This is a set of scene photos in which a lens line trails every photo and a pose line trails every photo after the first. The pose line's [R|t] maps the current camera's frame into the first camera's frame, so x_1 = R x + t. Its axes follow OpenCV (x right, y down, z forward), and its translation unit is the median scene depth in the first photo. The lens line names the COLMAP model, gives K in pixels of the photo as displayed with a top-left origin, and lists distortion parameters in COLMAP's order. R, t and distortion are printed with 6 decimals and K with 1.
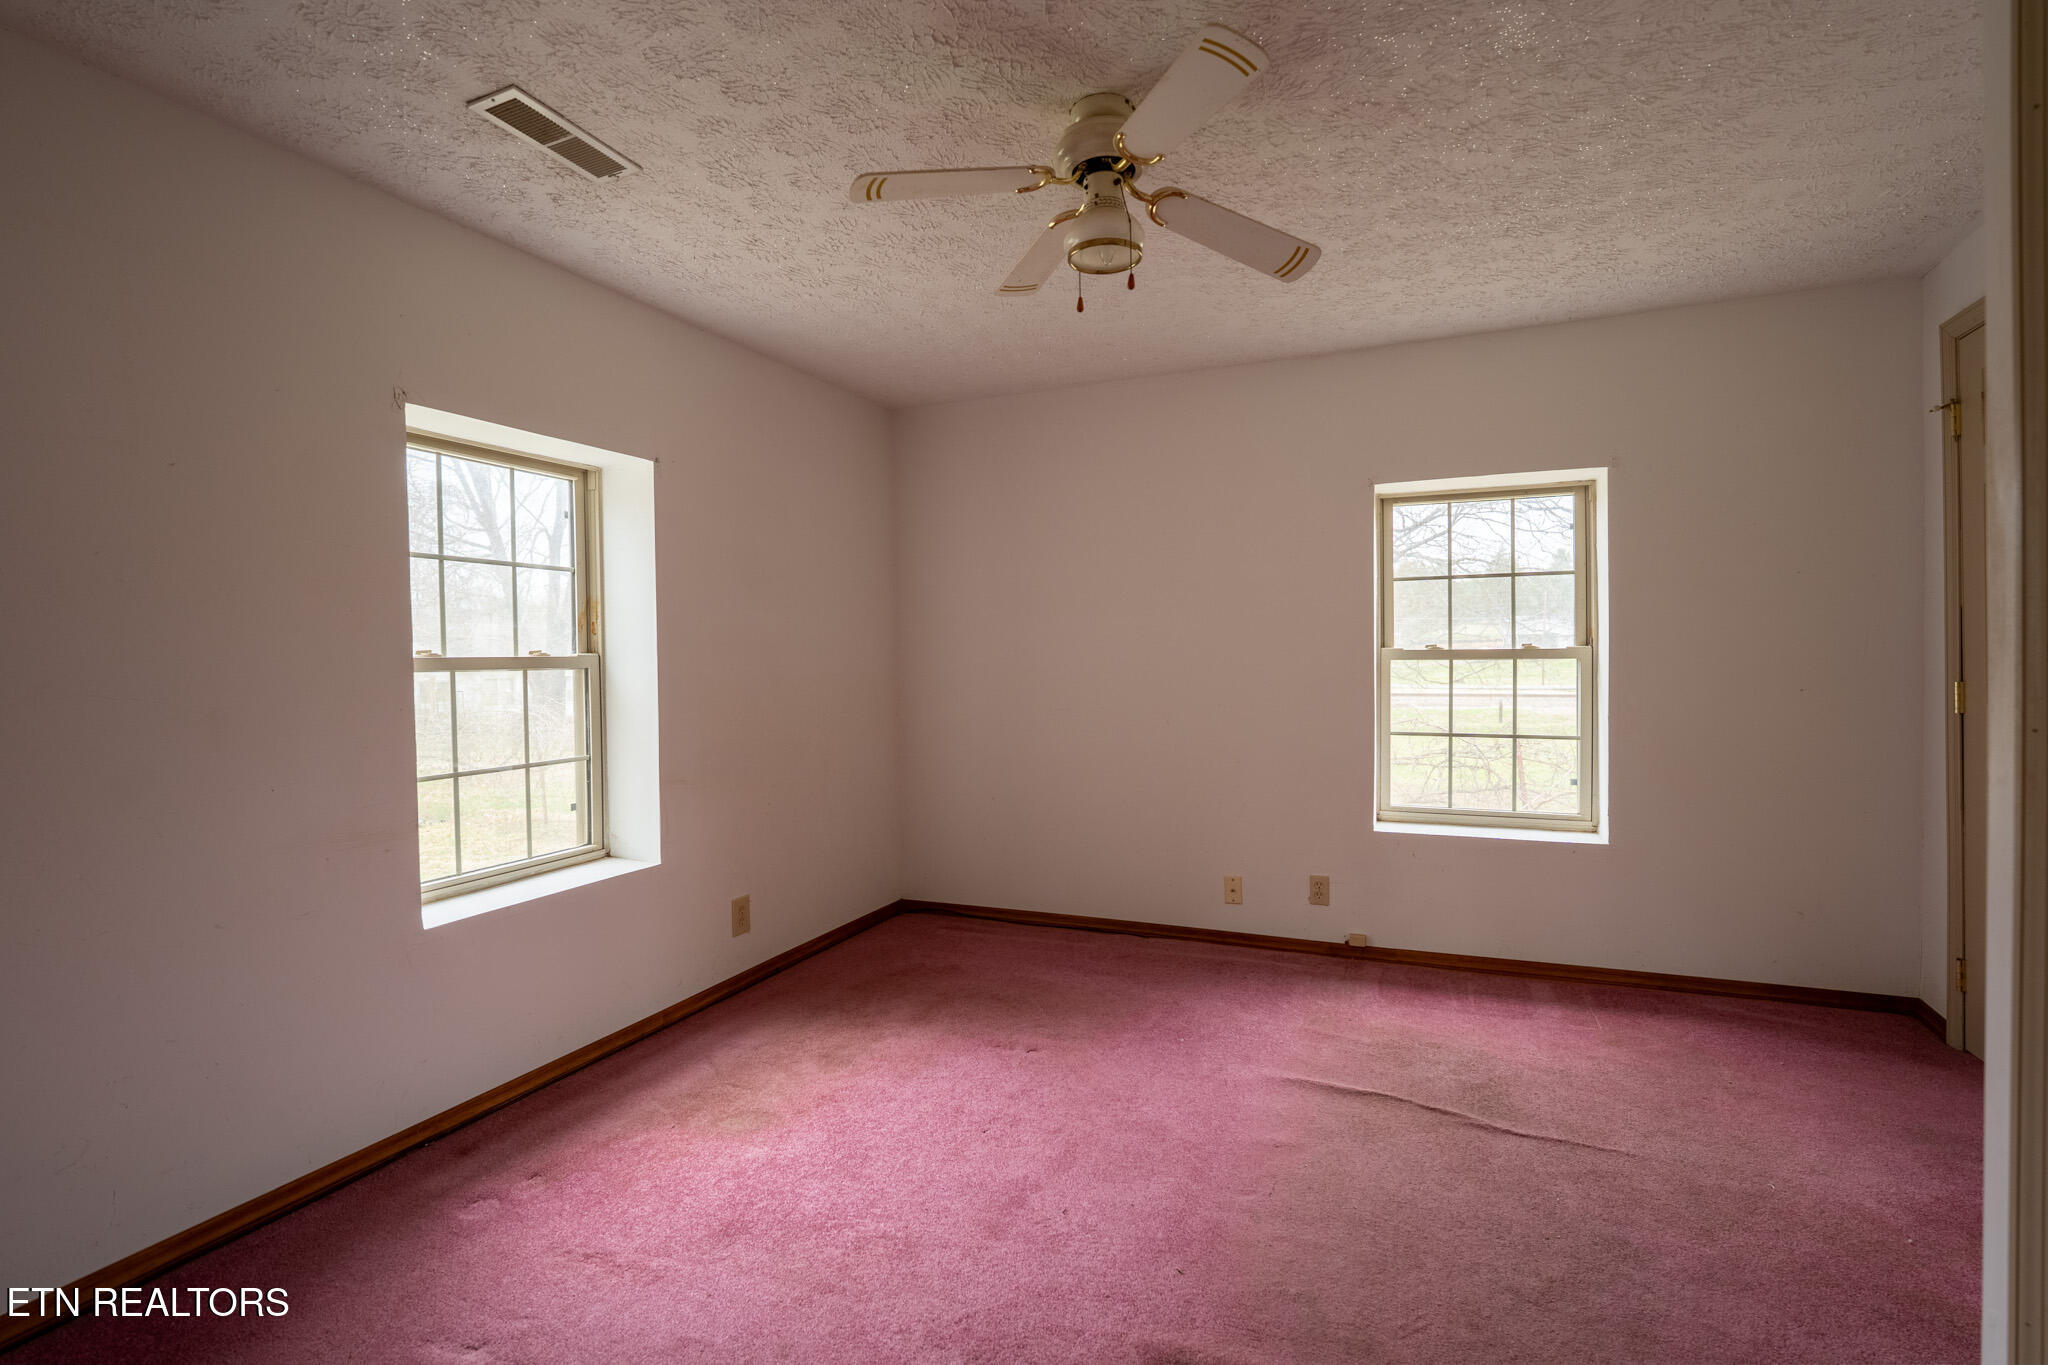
lens RADIAL K [[948.9, 0, 1028.0], [0, 948.9, 671.5], [0, 0, 1]] dist [-0.000743, -0.000169]
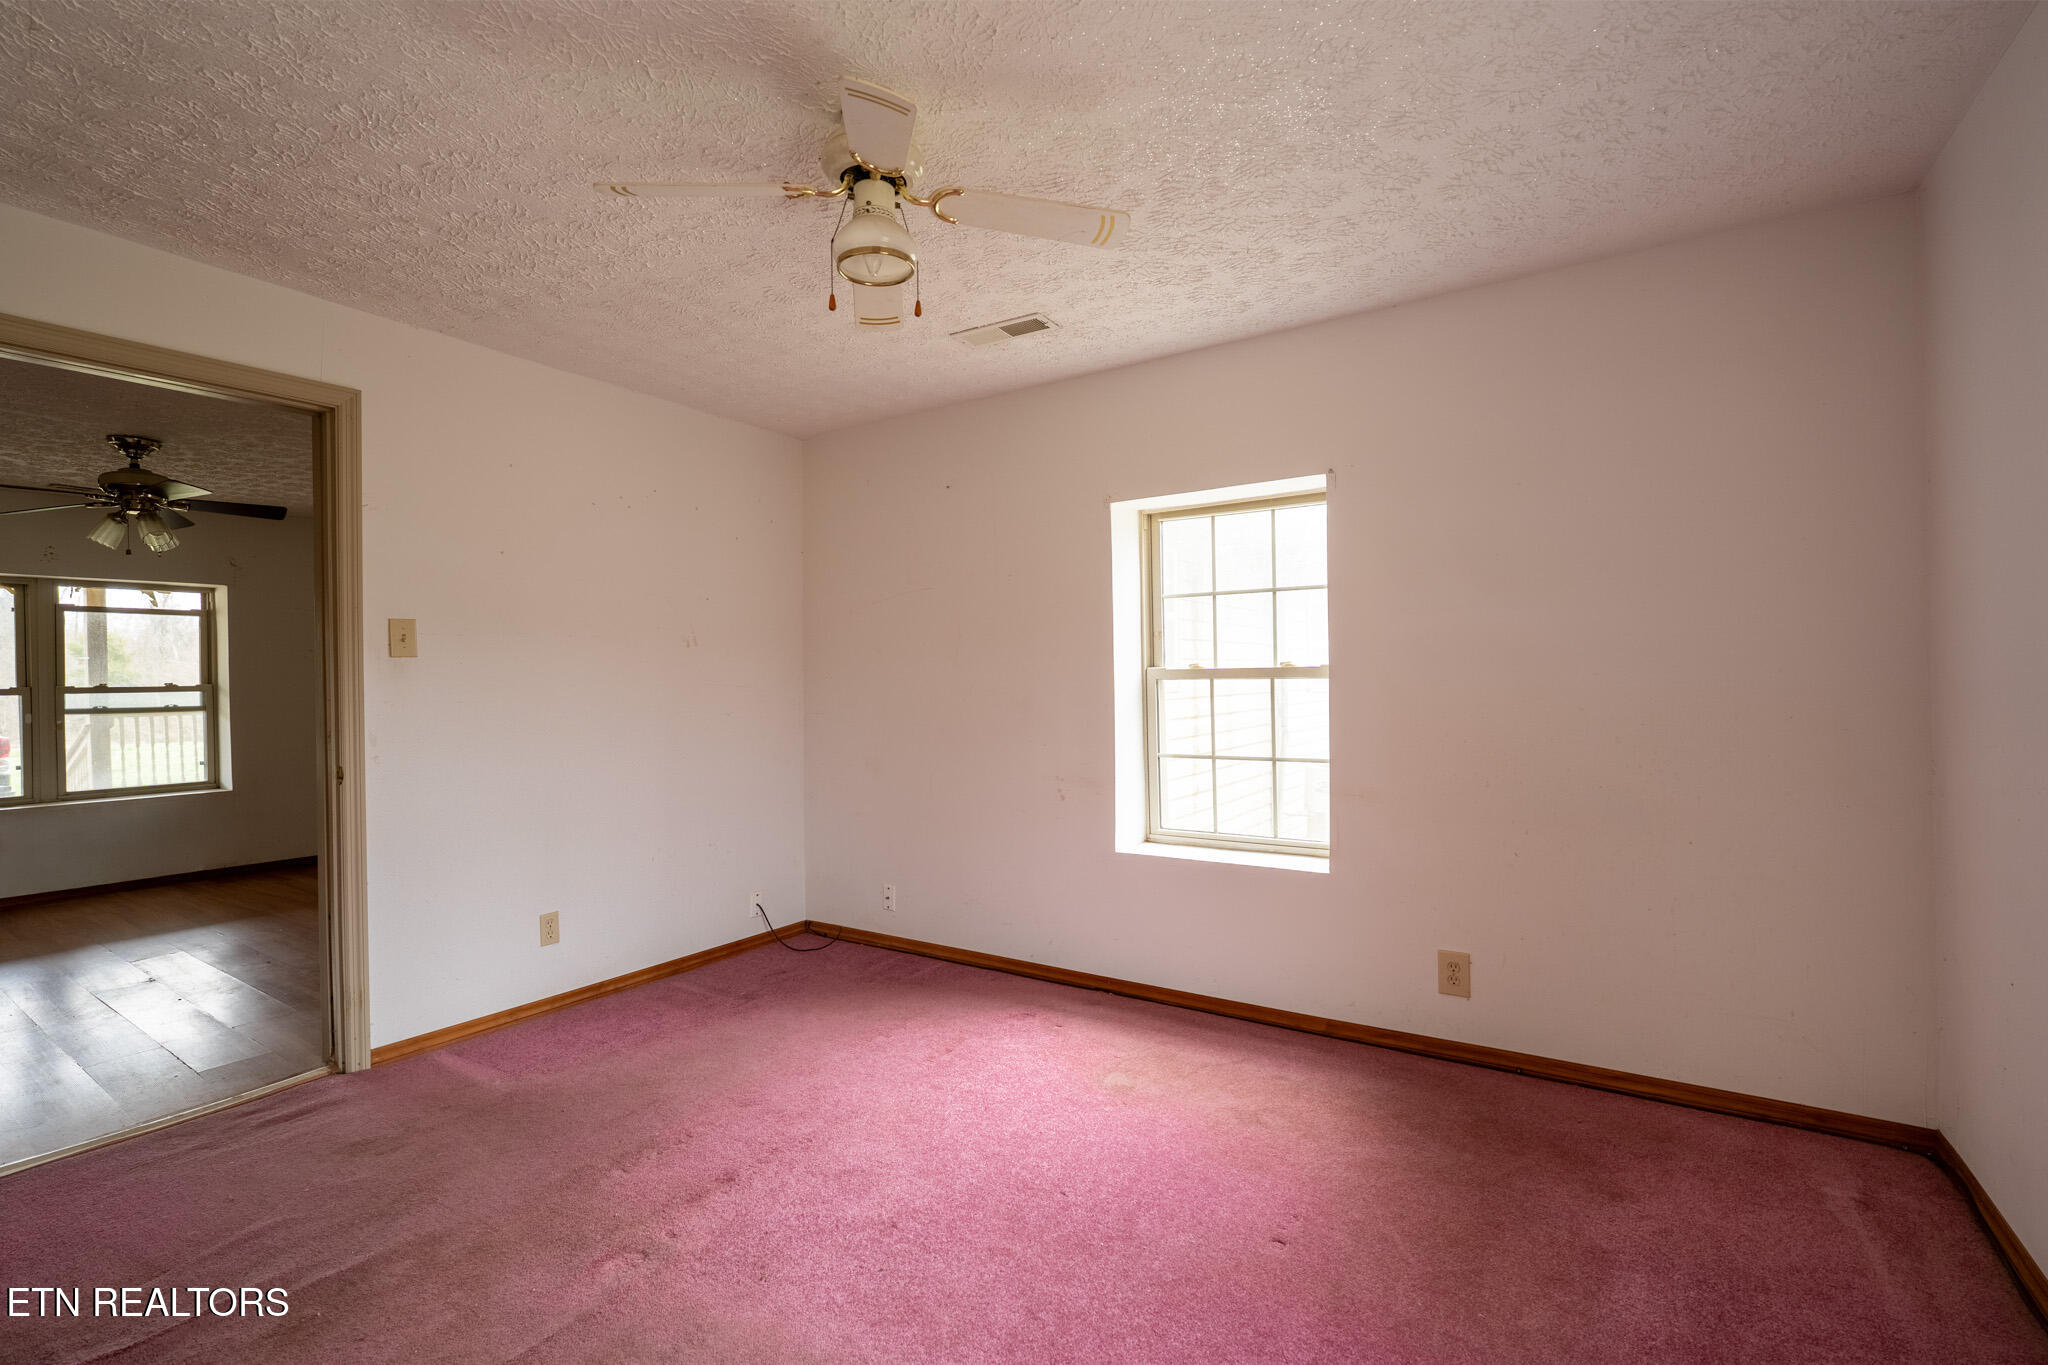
lens RADIAL K [[948.9, 0, 1028.0], [0, 948.9, 671.5], [0, 0, 1]] dist [-0.000743, -0.000169]
pose [[-0.194387, 0.006108, -0.980906, 0.722032], [-0.000804, 0.999979, 0.006386, -0.018340], [0.980925, 0.002030, -0.194378, 0.967435]]
